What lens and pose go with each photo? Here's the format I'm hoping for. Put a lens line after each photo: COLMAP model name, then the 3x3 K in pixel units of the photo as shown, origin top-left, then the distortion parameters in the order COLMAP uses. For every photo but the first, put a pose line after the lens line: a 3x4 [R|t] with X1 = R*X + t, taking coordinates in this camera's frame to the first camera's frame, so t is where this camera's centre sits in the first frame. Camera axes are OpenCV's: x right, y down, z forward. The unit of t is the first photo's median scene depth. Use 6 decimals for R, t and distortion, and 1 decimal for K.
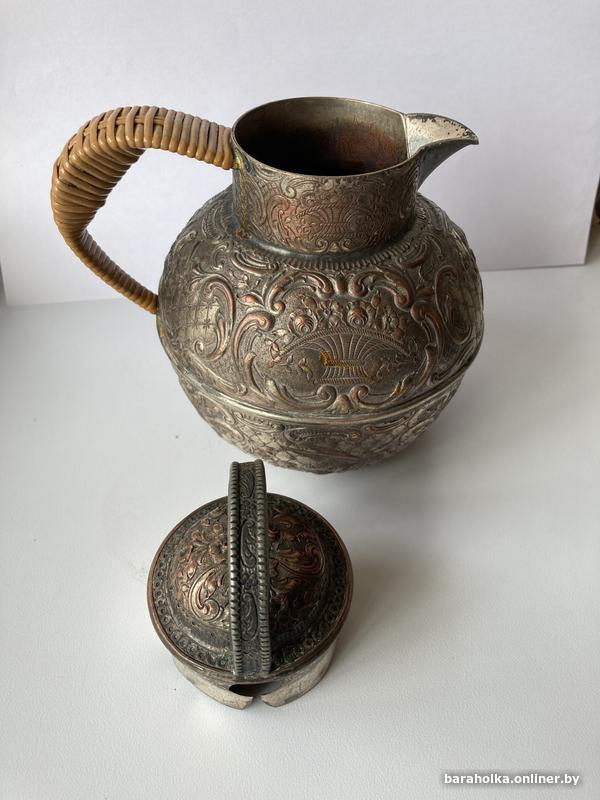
lens RADIAL K [[637.9, 0, 300.0], [0, 637.9, 400.0], [0, 0, 1]] dist [0.042946, -0.005625]
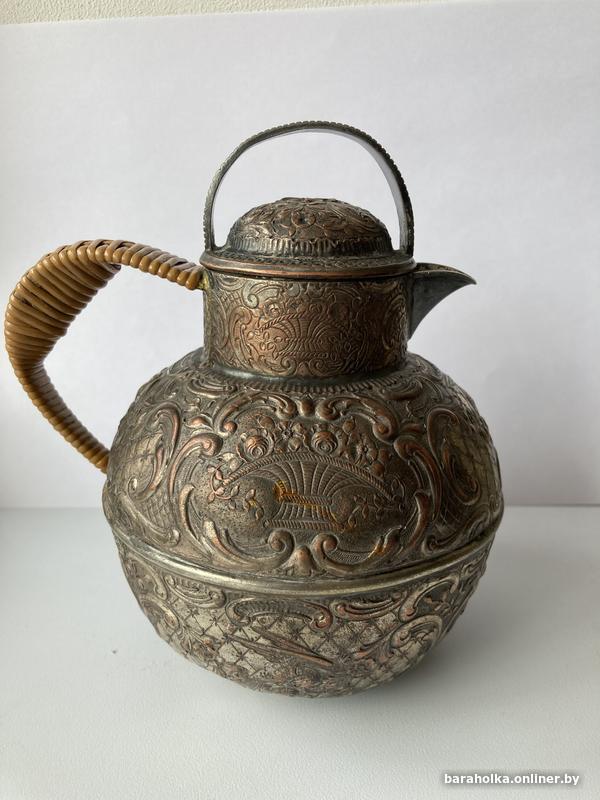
lens RADIAL K [[637.9, 0, 300.0], [0, 637.9, 400.0], [0, 0, 1]] dist [0.042946, -0.005625]
pose [[0.995407, 0.038542, -0.087630, 0.122595], [-0.074229, 0.888788, -0.452268, 0.177862], [0.060453, 0.456696, 0.887567, 0.259722]]
